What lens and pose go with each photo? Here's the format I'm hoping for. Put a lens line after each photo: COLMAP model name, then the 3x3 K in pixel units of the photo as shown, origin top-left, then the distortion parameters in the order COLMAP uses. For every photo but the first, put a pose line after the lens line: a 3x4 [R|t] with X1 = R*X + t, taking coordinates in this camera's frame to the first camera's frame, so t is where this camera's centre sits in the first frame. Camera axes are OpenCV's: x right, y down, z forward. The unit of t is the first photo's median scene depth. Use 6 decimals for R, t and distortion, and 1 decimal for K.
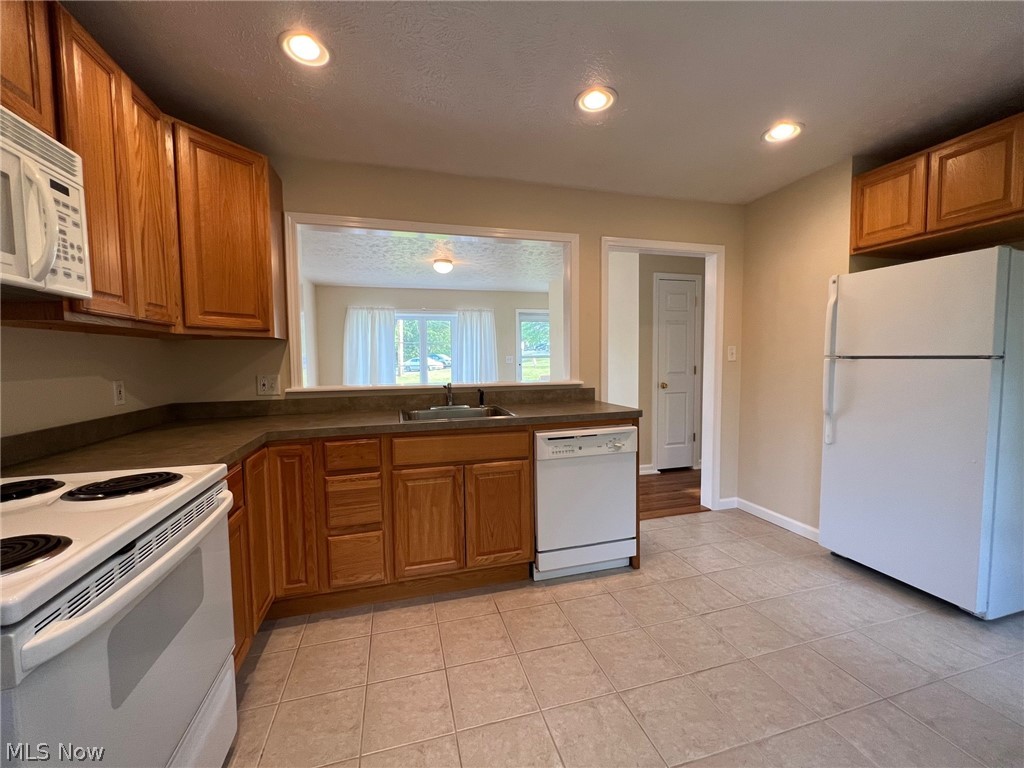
lens RADIAL K [[422.8, 0, 511.6], [0, 422.8, 386.7], [0, 0, 1]] dist [0.020513, 0.000334]
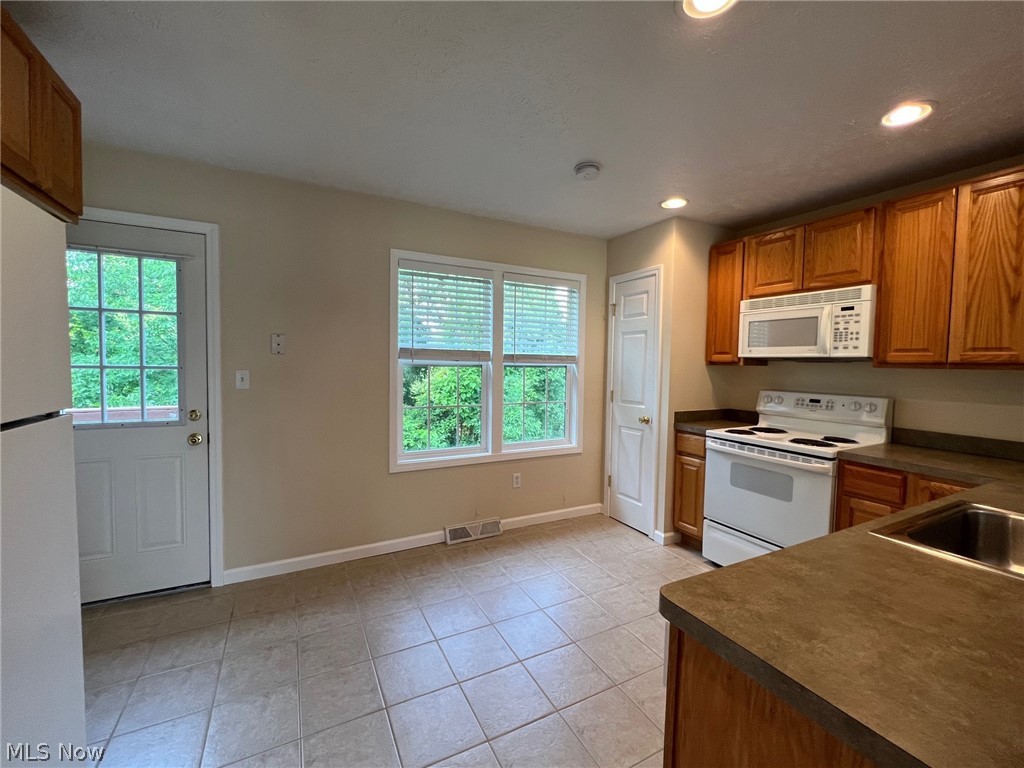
lens RADIAL K [[432.3, 0, 522.0], [0, 432.3, 381.6], [0, 0, 1]] dist [0.002058, -0.000271]
pose [[-0.975608, 0.004378, -0.219476, 0.525007], [-0.023418, 0.992020, 0.123884, -0.159301], [0.218267, 0.126002, -0.967721, 1.383182]]
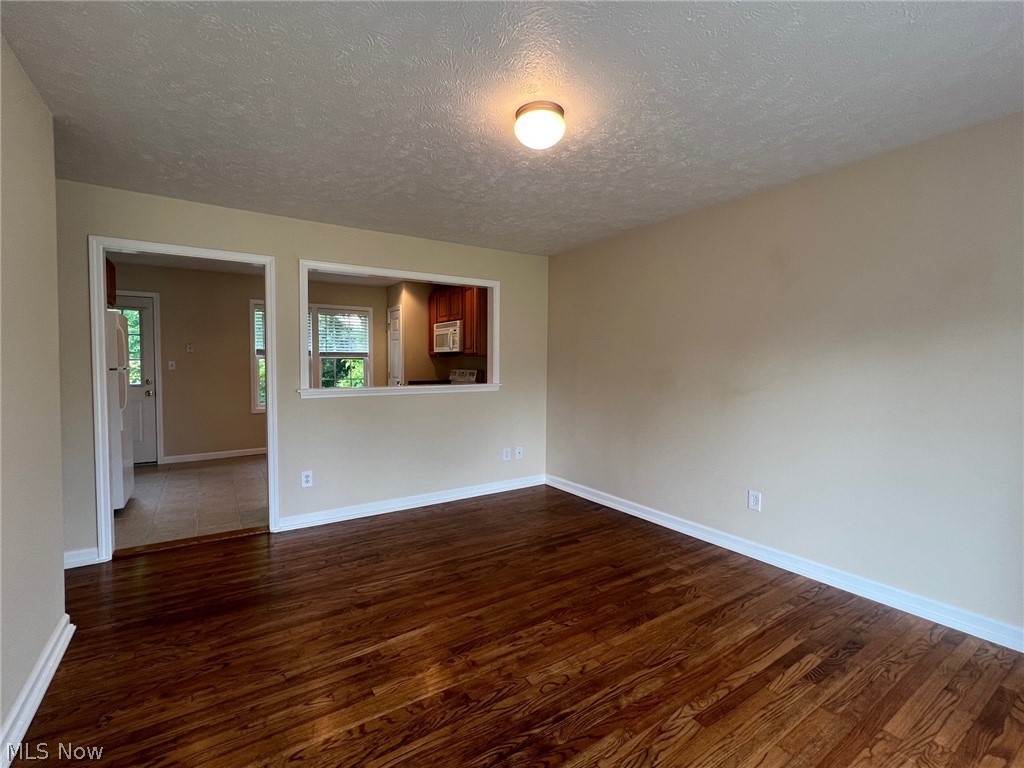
lens RADIAL K [[450.6, 0, 515.3], [0, 450.6, 382.4], [0, 0, 1]] dist [-0.001023, 0.000253]
pose [[-0.947013, 0.020931, -0.320513, -0.005602], [-0.019504, 0.992286, 0.122429, -0.253767], [0.320603, 0.122193, -0.939299, 3.079708]]
